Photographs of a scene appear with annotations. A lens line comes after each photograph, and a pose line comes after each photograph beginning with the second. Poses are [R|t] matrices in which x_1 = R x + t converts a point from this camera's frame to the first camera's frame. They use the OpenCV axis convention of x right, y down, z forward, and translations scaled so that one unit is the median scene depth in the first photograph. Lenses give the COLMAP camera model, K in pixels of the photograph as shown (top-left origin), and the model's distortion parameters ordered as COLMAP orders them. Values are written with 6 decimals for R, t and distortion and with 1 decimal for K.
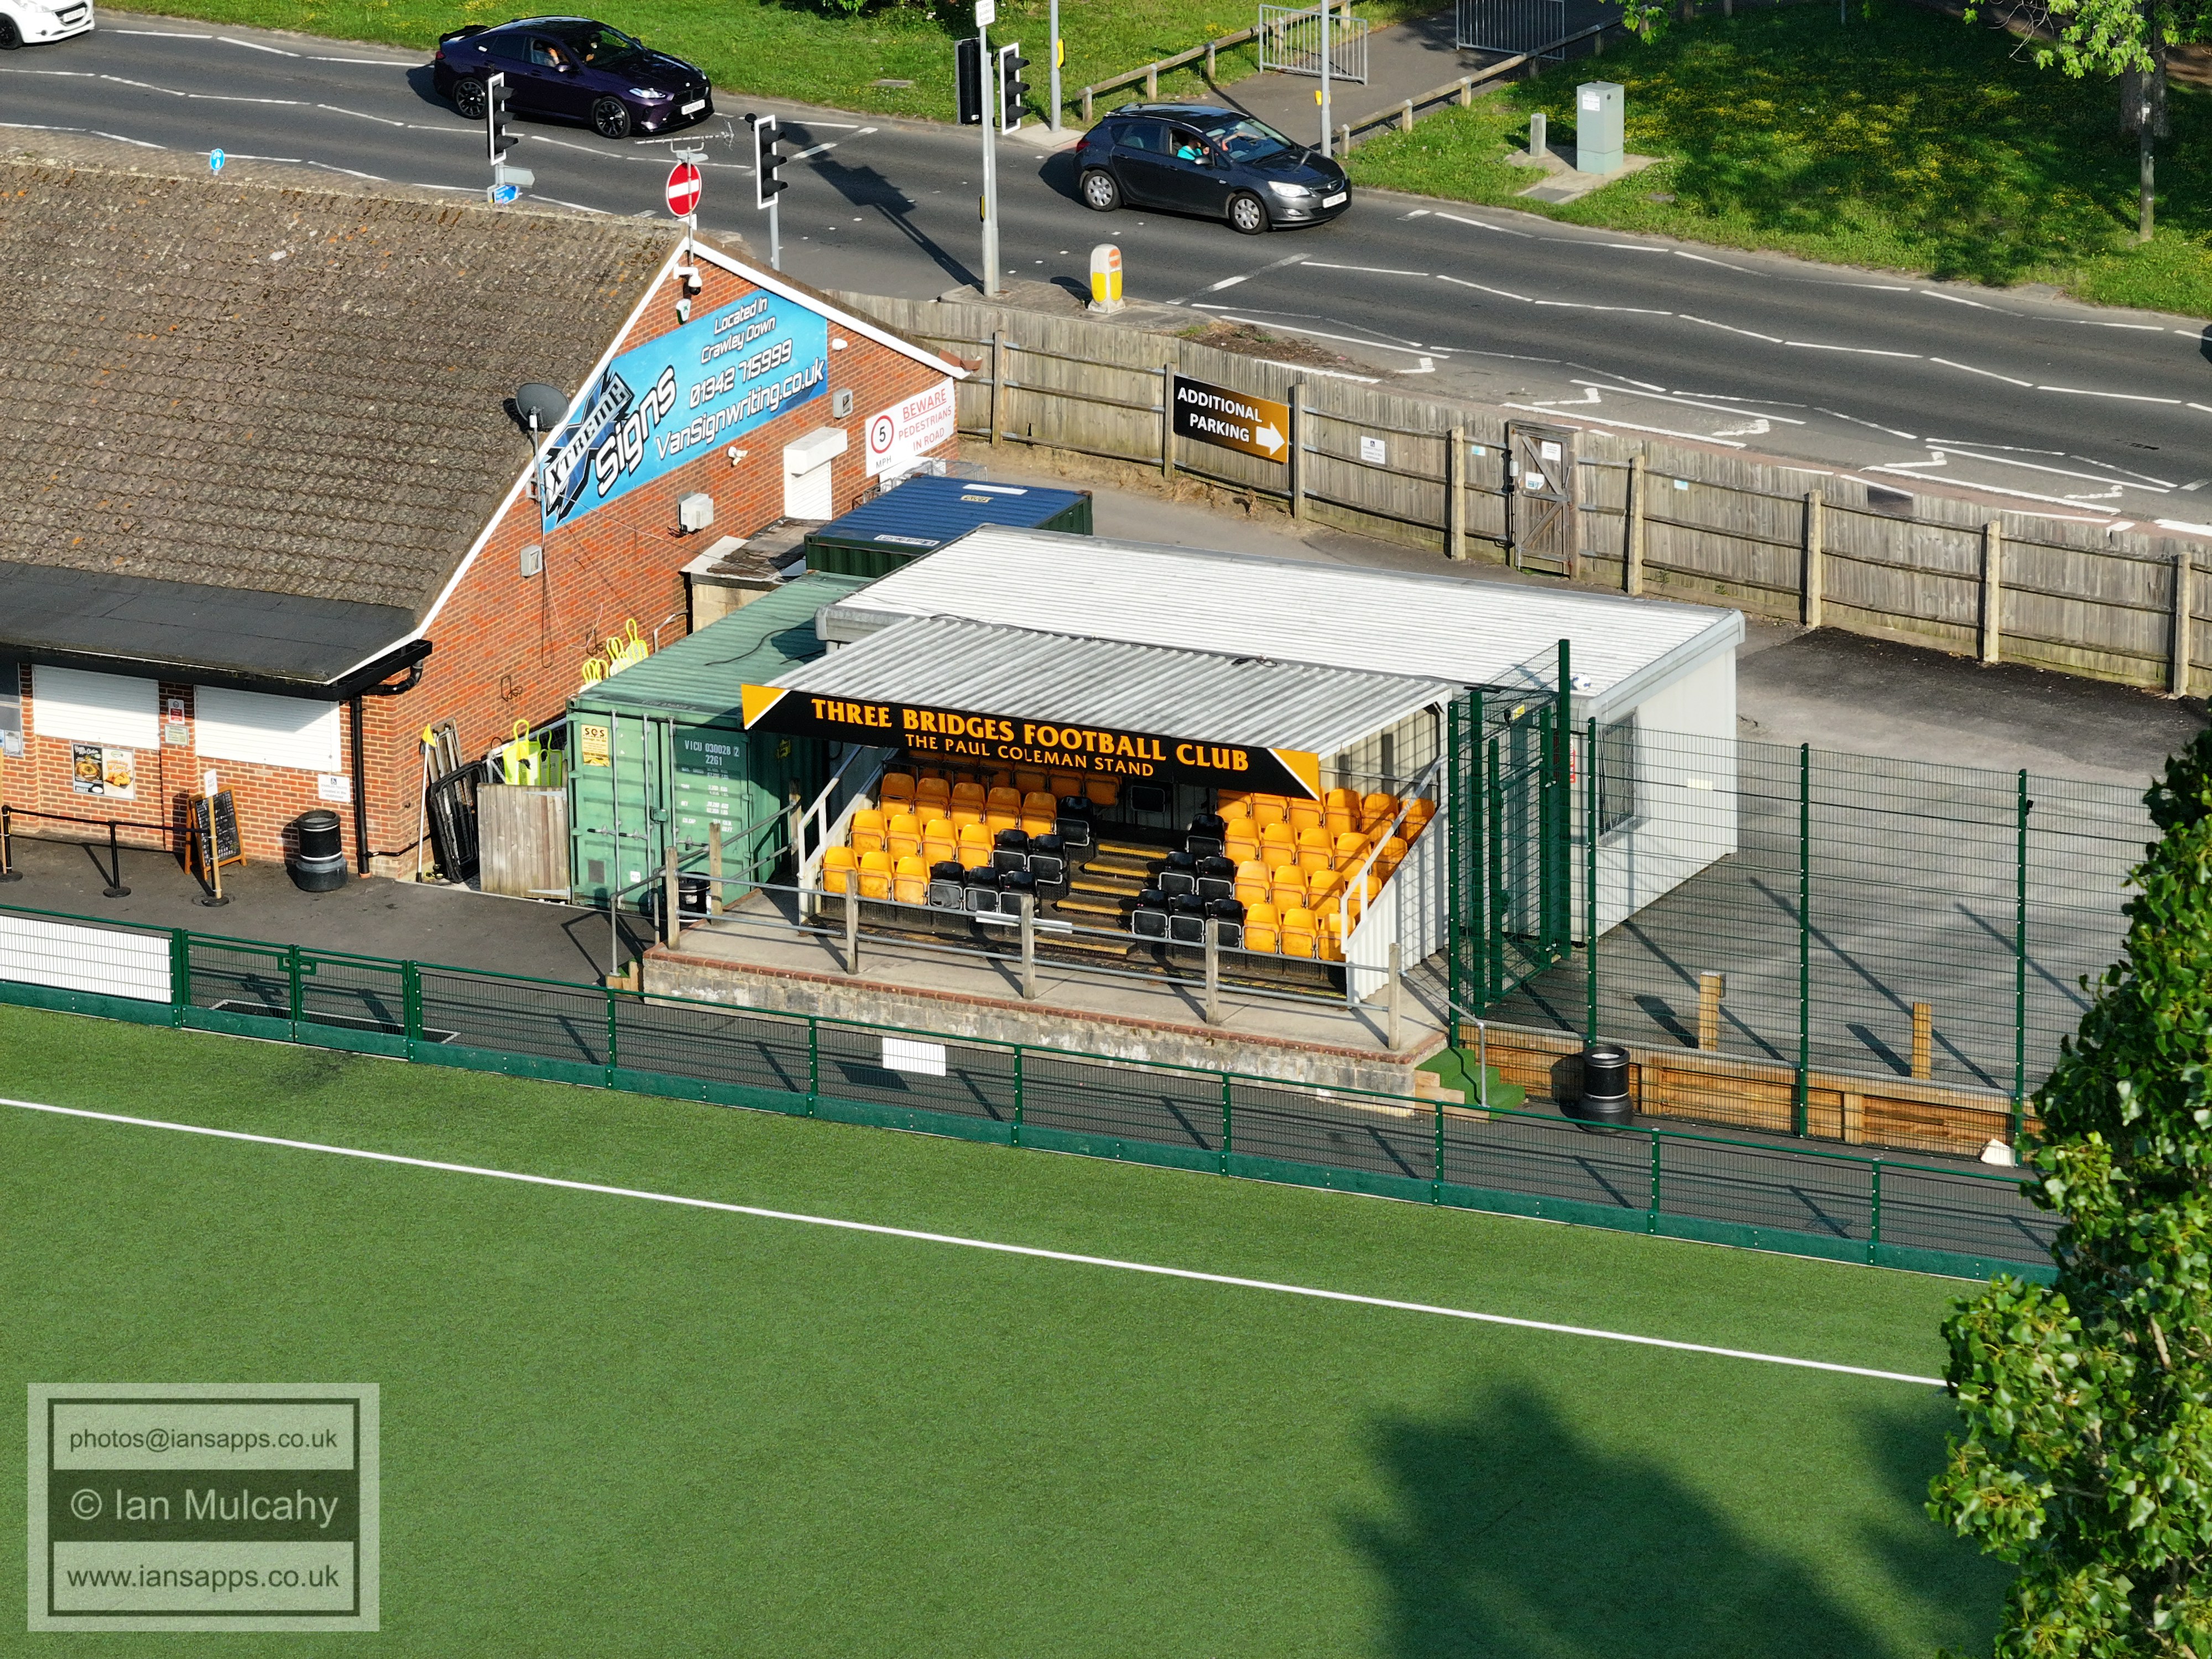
lens RADIAL K [[10531.1, 0, 1103.8], [0, 10531.1, 829.9], [0, 0, 1]] dist [0.024835, 0.000000]
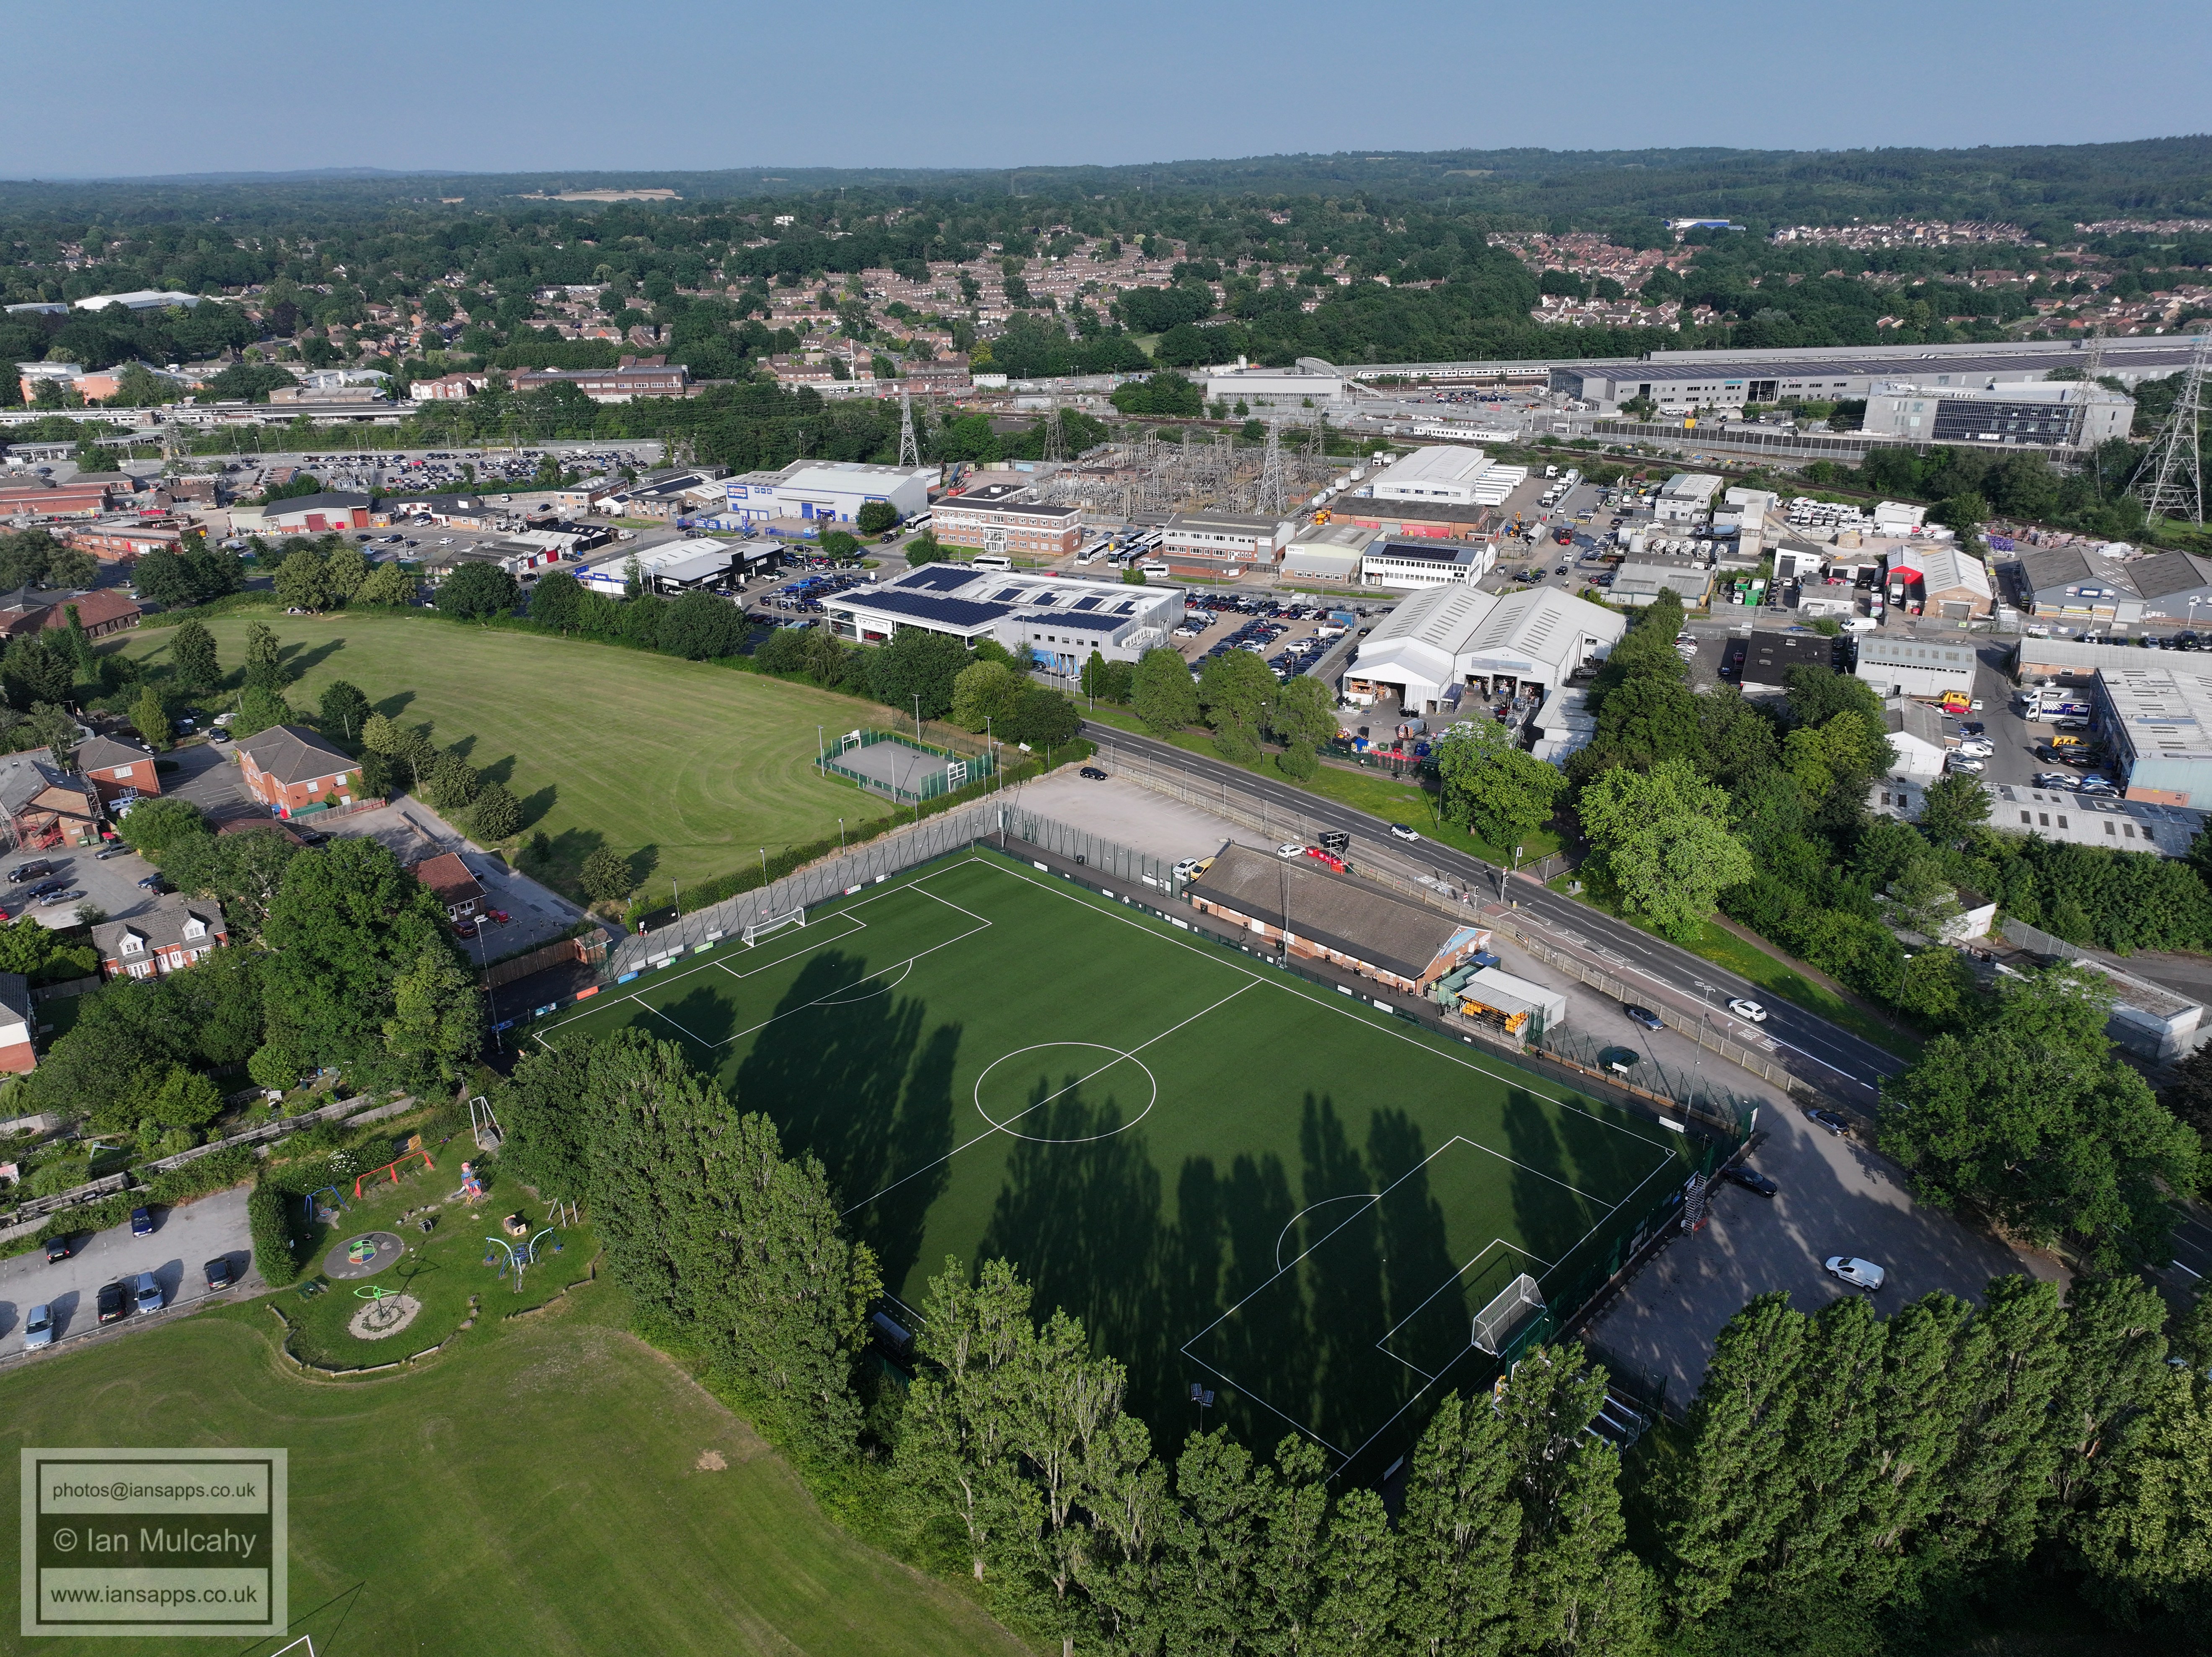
lens RADIAL K [[1560.3, 0, 1107.2], [0, 1560.3, 832.4], [0, 0, 1]] dist [-0.003949, 0.019476]
pose [[0.950734, 0.127648, -0.282507, 0.045454], [-0.093314, 0.986865, 0.131873, -0.308562], [0.295630, -0.099014, 0.950157, -0.418134]]
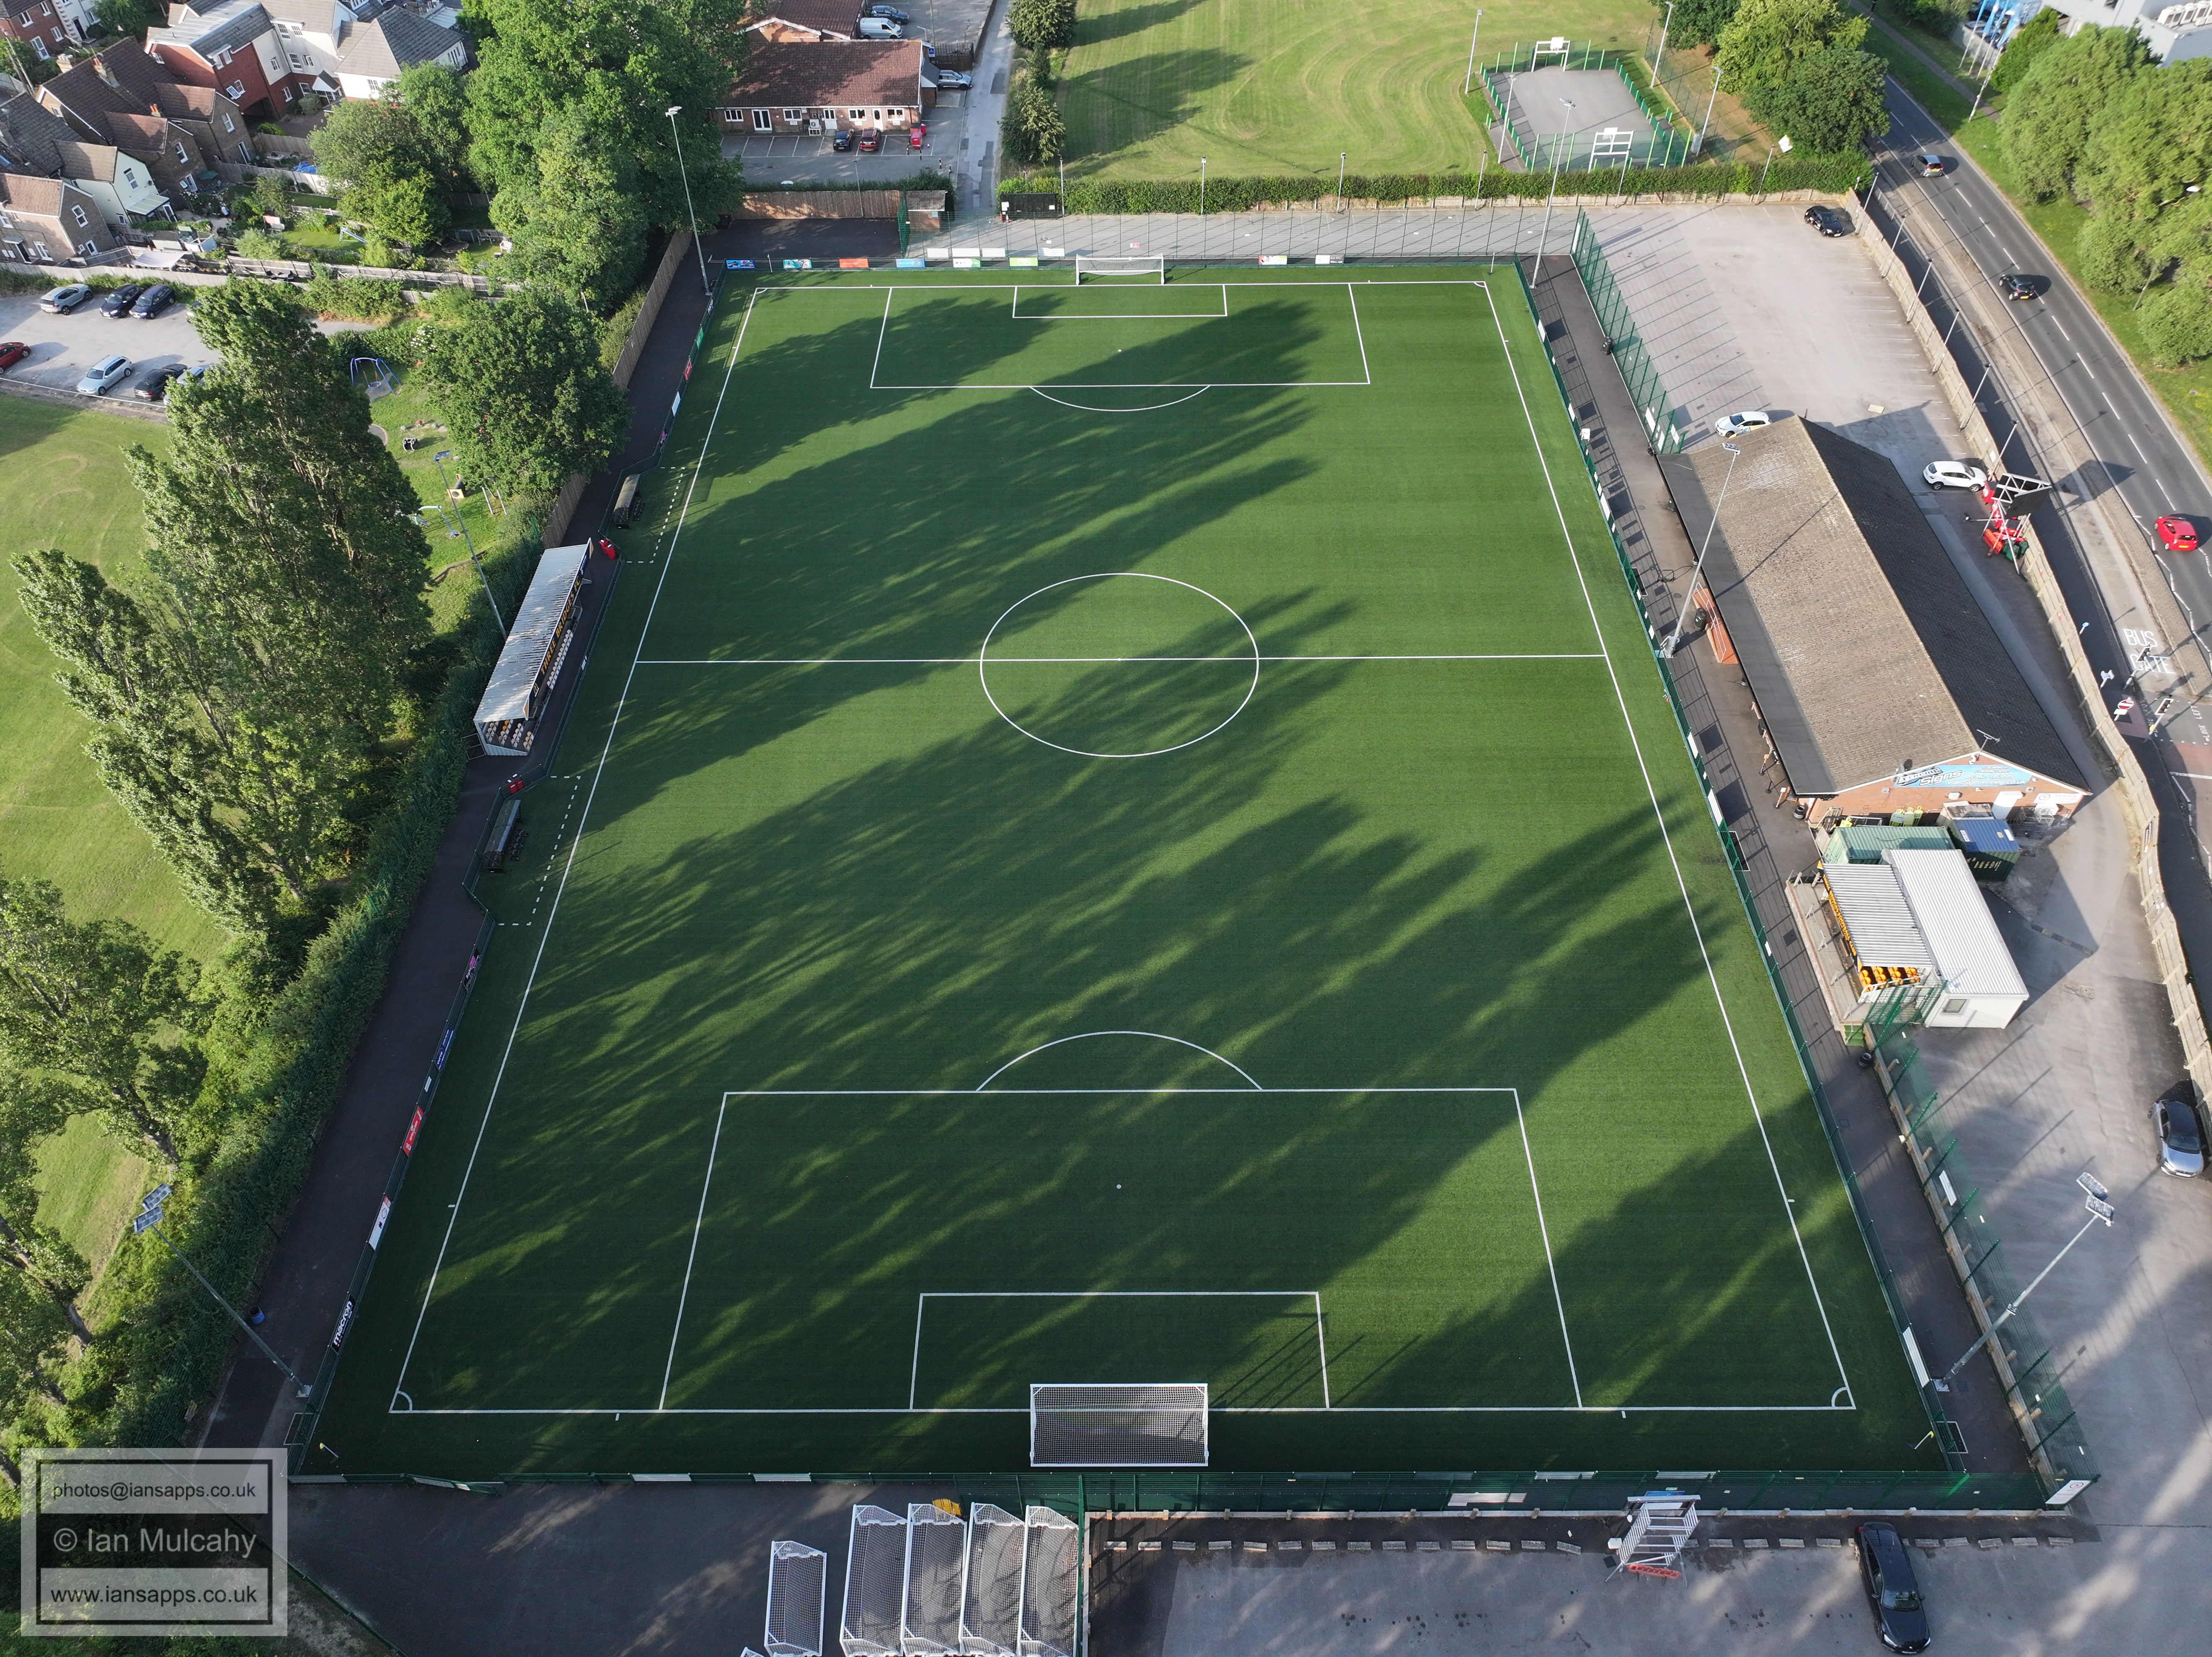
lens RADIAL K [[1560.3, 0, 1109.1], [0, 1560.3, 828.7], [0, 0, 1]] dist [-0.003949, 0.019476]
pose [[0.430954, 0.663754, -0.611318, 0.247006], [-0.252003, 0.739028, 0.624766, -0.379007], [0.866472, -0.115191, 0.485755, 0.368807]]
